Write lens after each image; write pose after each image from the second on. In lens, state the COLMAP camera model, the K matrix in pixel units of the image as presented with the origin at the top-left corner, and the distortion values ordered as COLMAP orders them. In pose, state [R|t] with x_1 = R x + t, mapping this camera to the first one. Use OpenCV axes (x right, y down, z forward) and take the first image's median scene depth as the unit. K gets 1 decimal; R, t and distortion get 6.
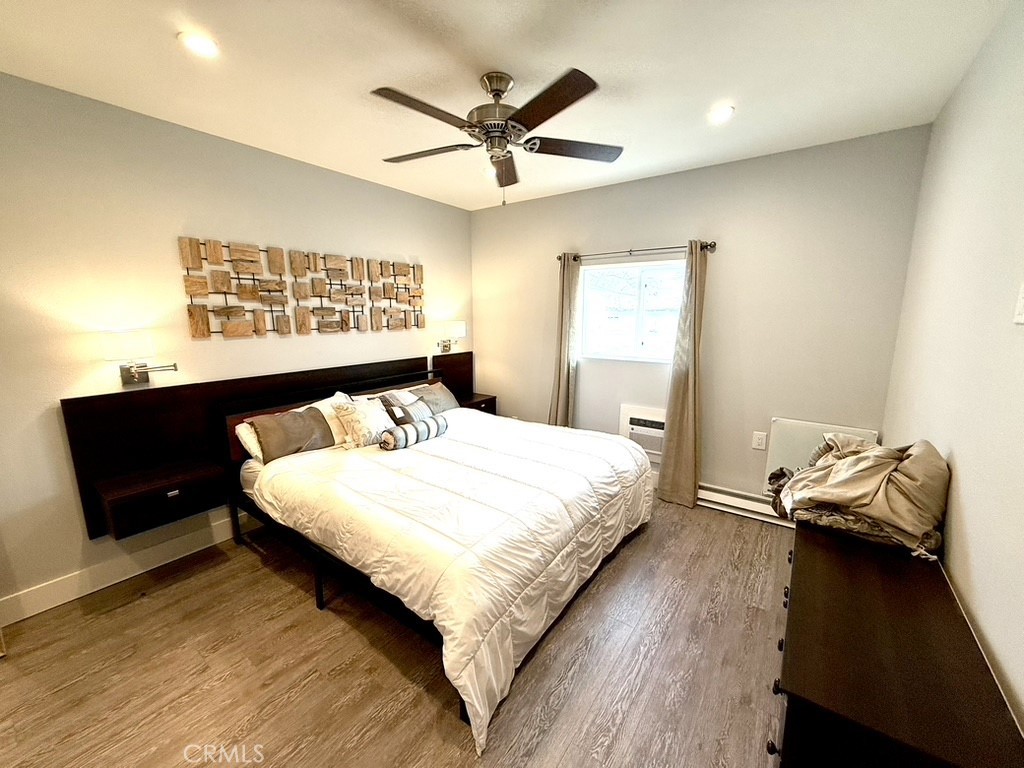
lens RADIAL K [[407.1, 0, 507.4], [0, 407.1, 385.2], [0, 0, 1]] dist [-0.000577, -0.000328]
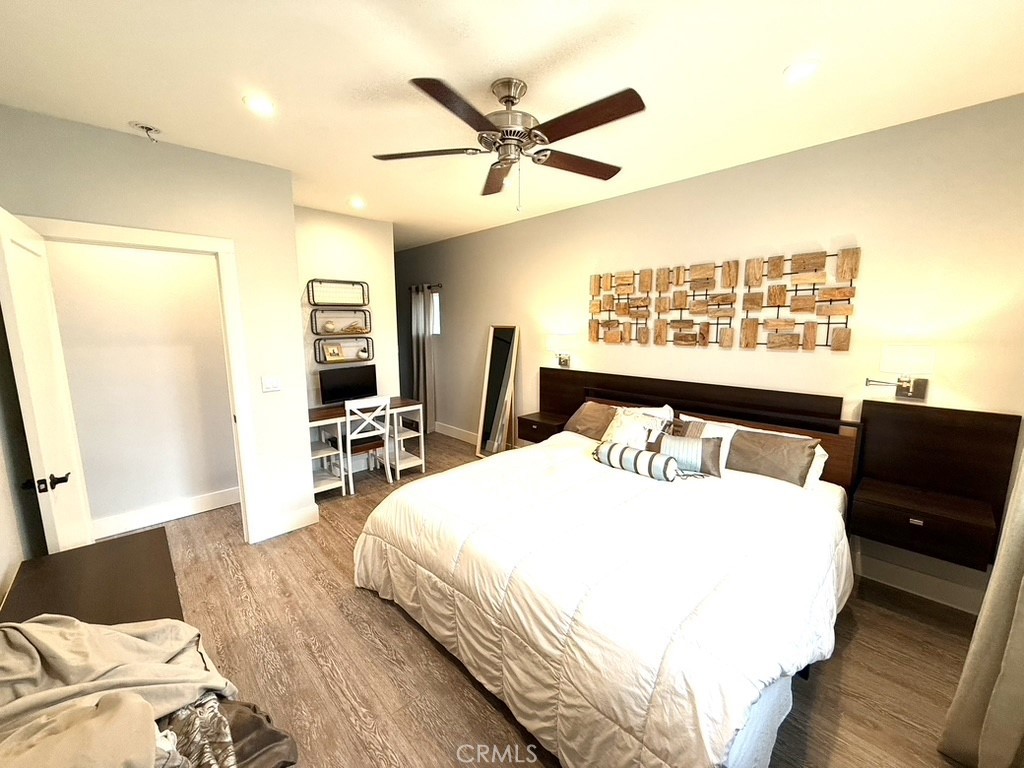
lens RADIAL K [[407.1, 0, 507.4], [0, 407.1, 385.2], [0, 0, 1]] dist [-0.000577, -0.000328]
pose [[-0.179379, 0.144294, -0.973141, 0.663693], [-0.177240, 0.968259, 0.176241, -0.148883], [0.967683, 0.204093, -0.148110, 0.836641]]
